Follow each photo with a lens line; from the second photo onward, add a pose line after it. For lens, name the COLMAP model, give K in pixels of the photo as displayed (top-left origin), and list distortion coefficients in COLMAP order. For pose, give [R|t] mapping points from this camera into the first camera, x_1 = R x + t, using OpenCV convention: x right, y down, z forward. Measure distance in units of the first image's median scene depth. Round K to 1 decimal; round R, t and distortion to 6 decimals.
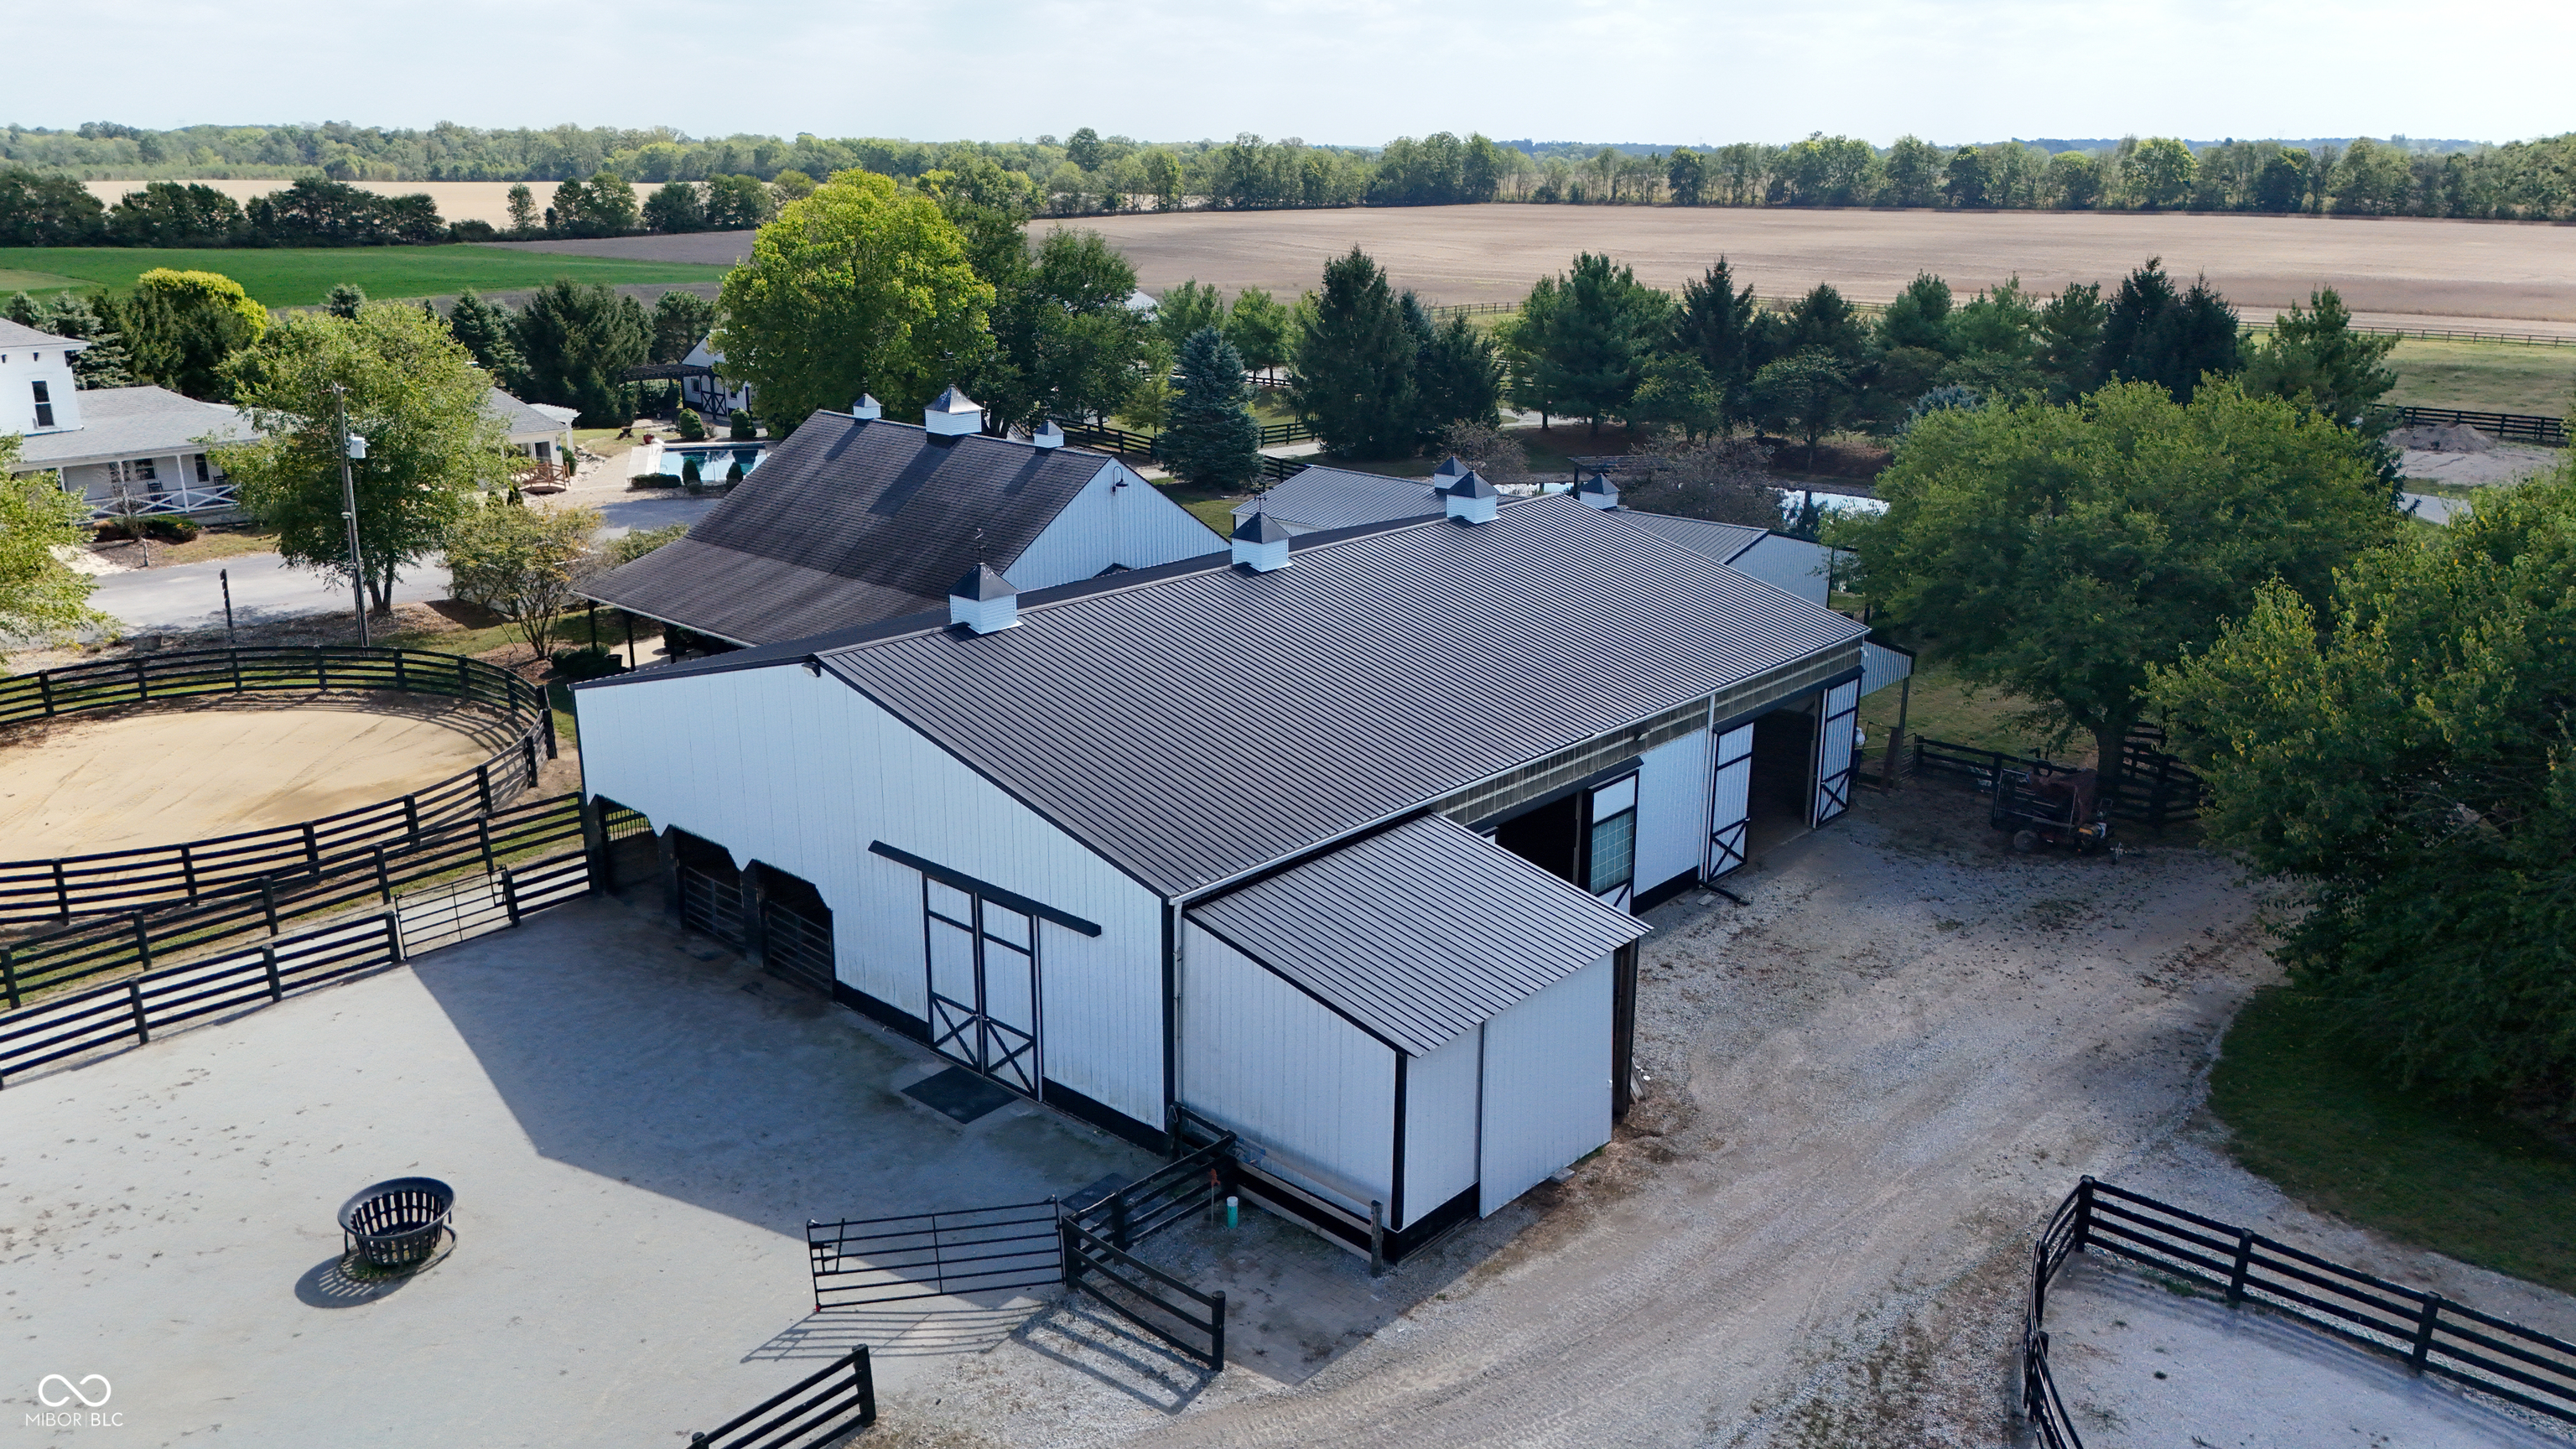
lens RADIAL K [[1886.4, 0, 1309.0], [0, 1886.4, 742.0], [0, 0, 1]] dist [0.080599, -0.097232]
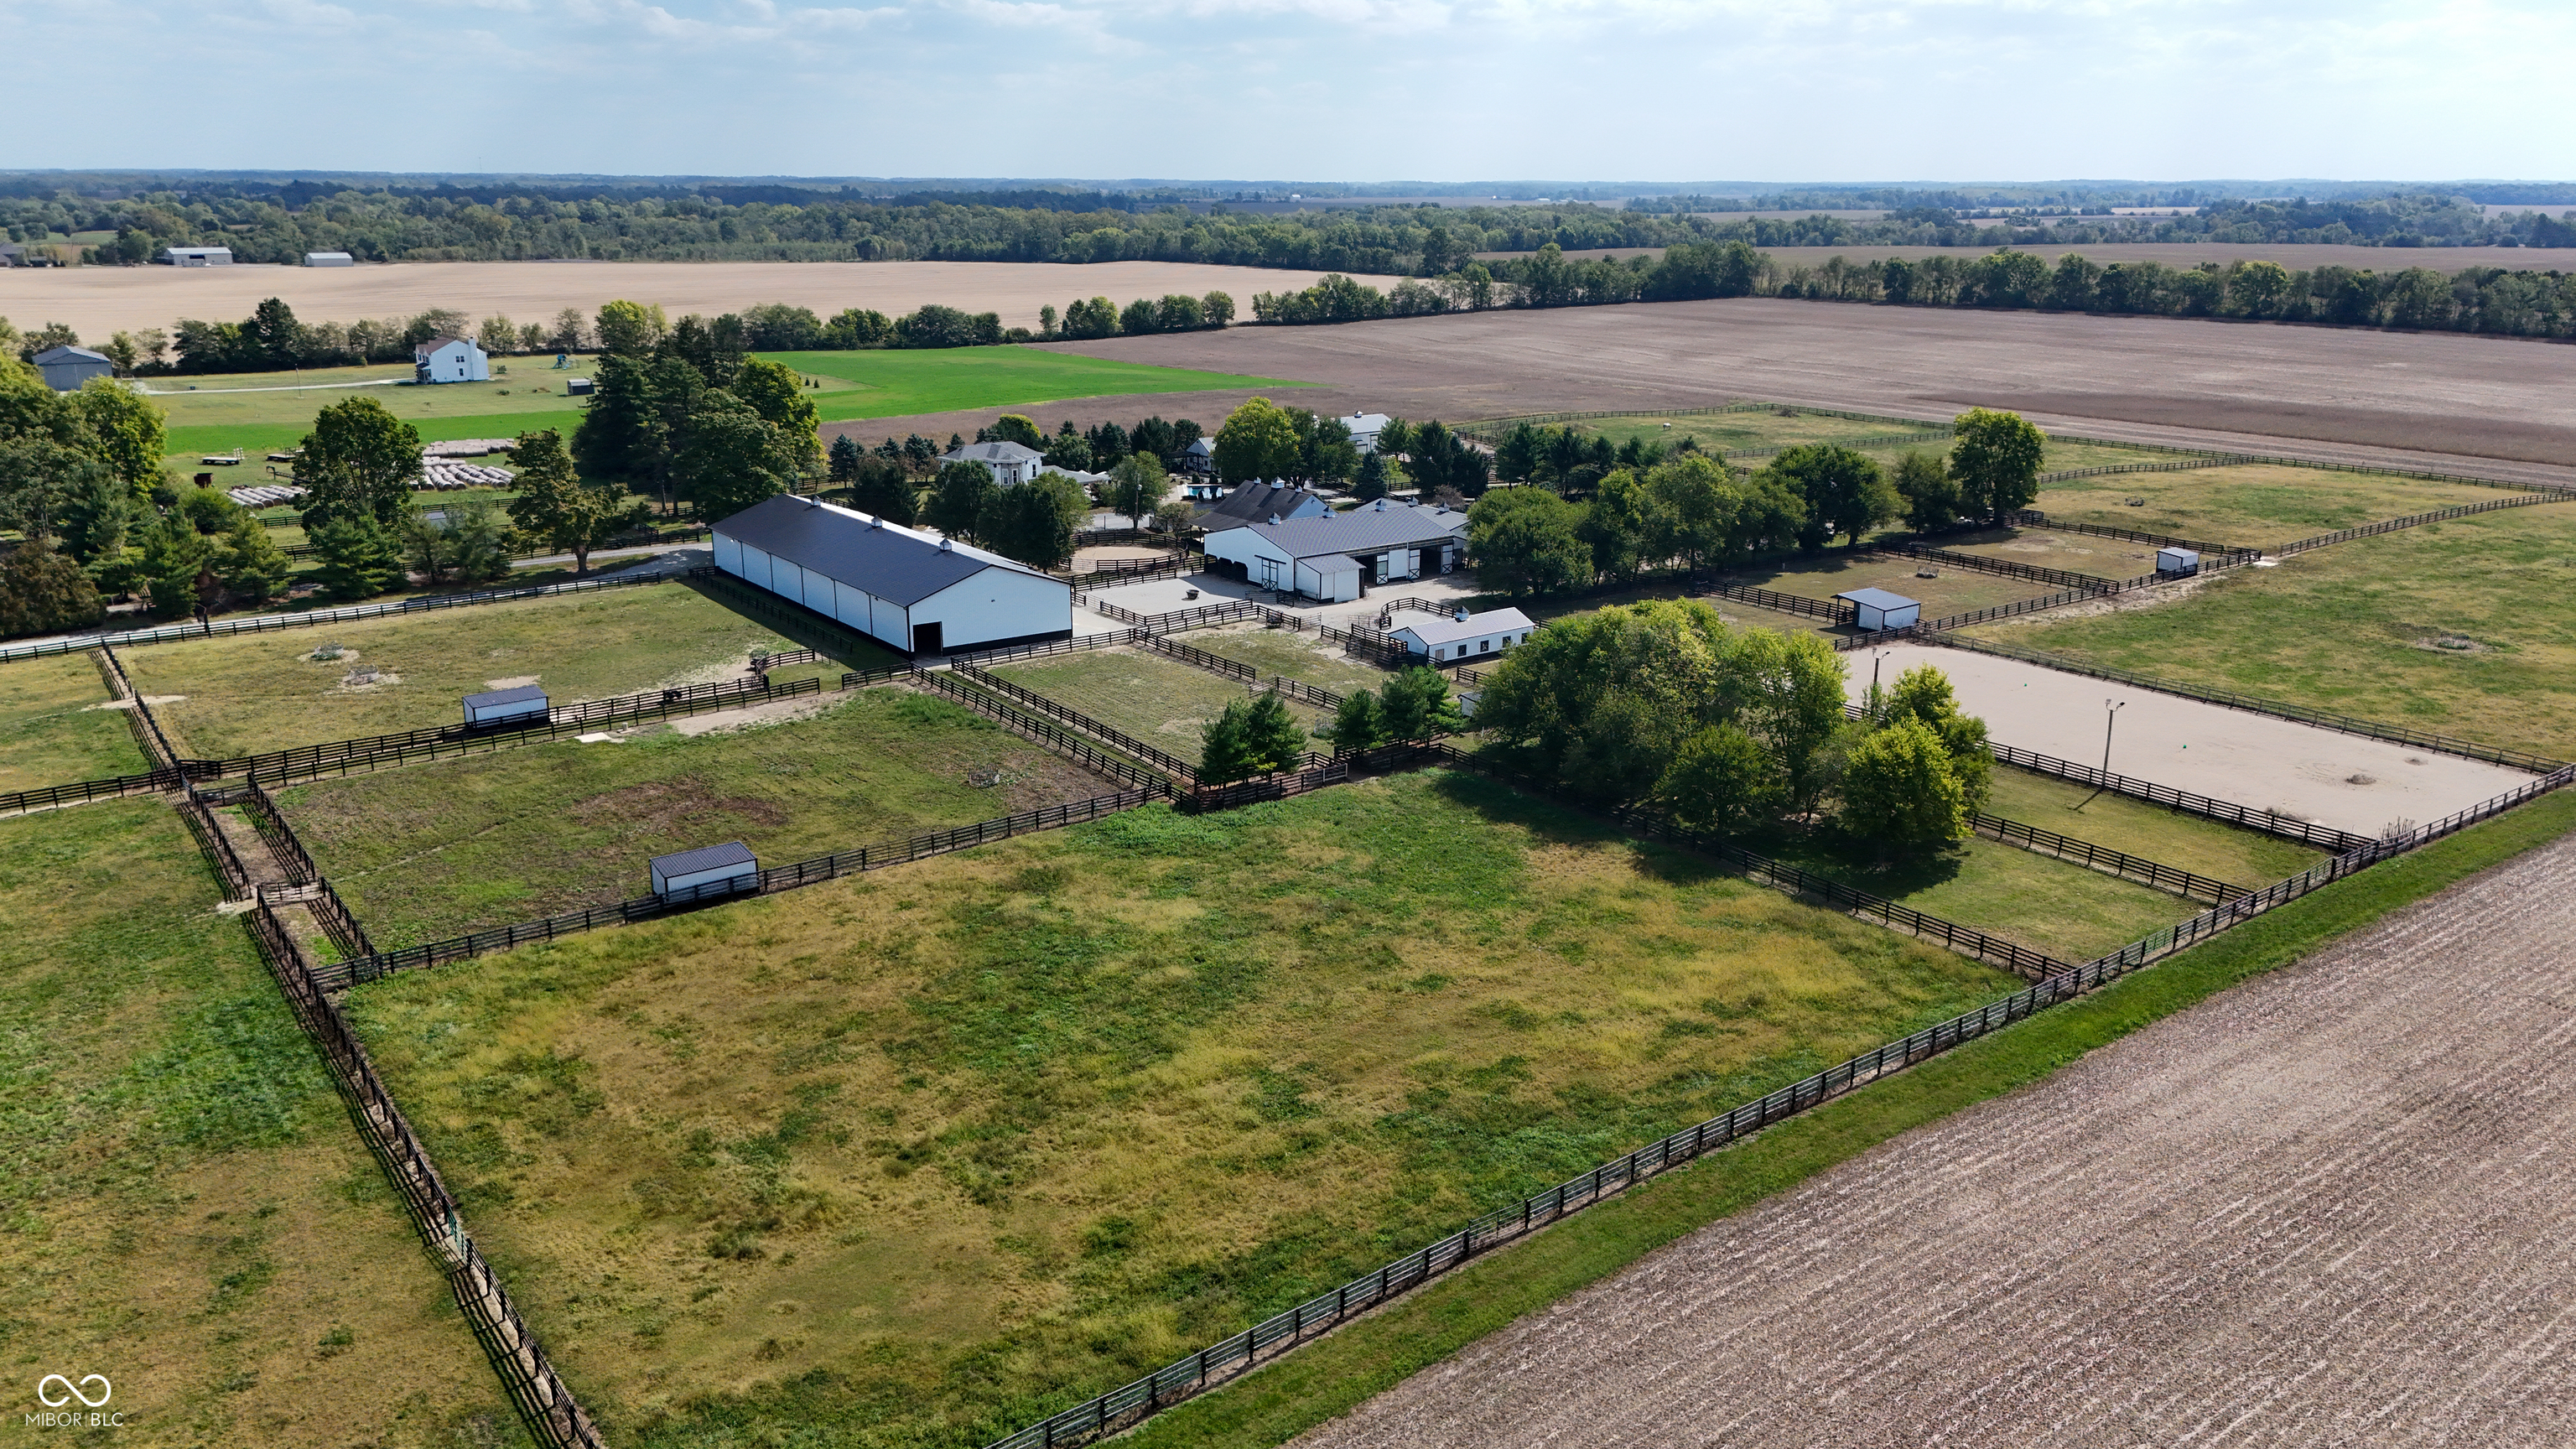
lens RADIAL K [[1886.4, 0, 1309.0], [0, 1886.4, 742.0], [0, 0, 1]] dist [0.080599, -0.097232]
pose [[0.980334, 0.054359, -0.189714, 0.348881], [-0.057256, 0.998311, -0.009819, 0.215702], [0.188860, 0.020488, 0.981790, -1.525062]]
